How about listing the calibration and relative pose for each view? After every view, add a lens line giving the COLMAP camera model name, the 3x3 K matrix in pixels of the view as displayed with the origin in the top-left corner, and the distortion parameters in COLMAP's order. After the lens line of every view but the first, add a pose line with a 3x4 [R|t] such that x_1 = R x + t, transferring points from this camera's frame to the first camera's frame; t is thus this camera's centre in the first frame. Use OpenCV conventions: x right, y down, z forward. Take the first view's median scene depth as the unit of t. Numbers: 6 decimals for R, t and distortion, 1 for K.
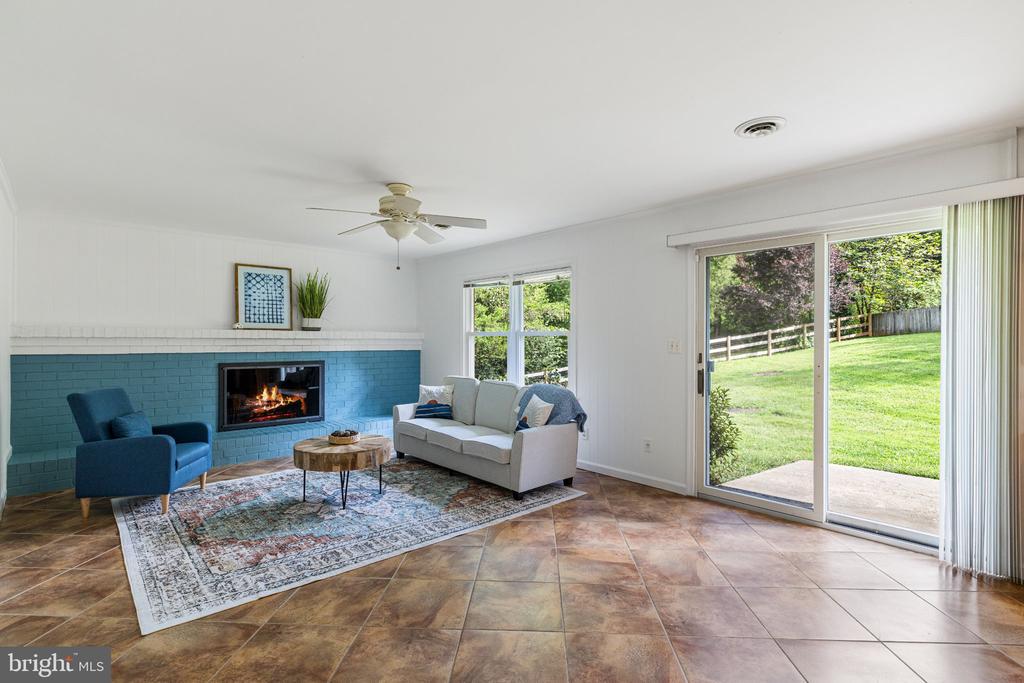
lens RADIAL K [[486.5, 0, 512.0], [0, 486.5, 341.5], [0, 0, 1]] dist [0.000550, 0.000351]
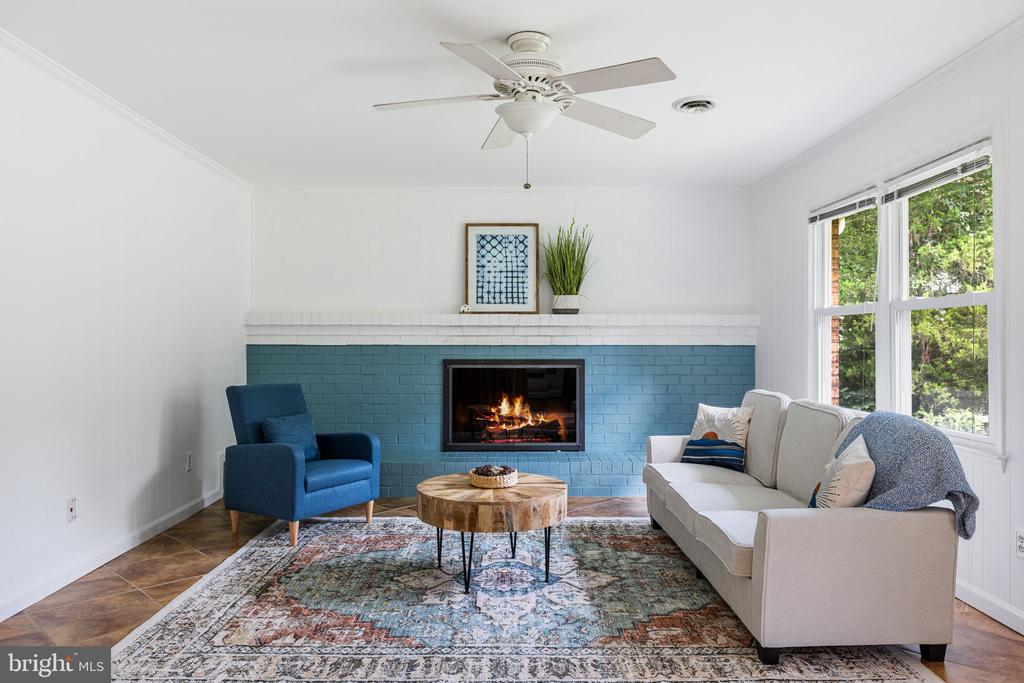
lens RADIAL K [[715.0, 0, 512.0], [0, 715.0, 341.5], [0, 0, 1]] dist [0.005463, -0.004382]
pose [[0.749833, -0.003003, -0.661620, 0.202817], [0.000397, 0.999992, -0.004089, 0.021939], [0.661626, 0.002804, 0.749828, 0.251986]]
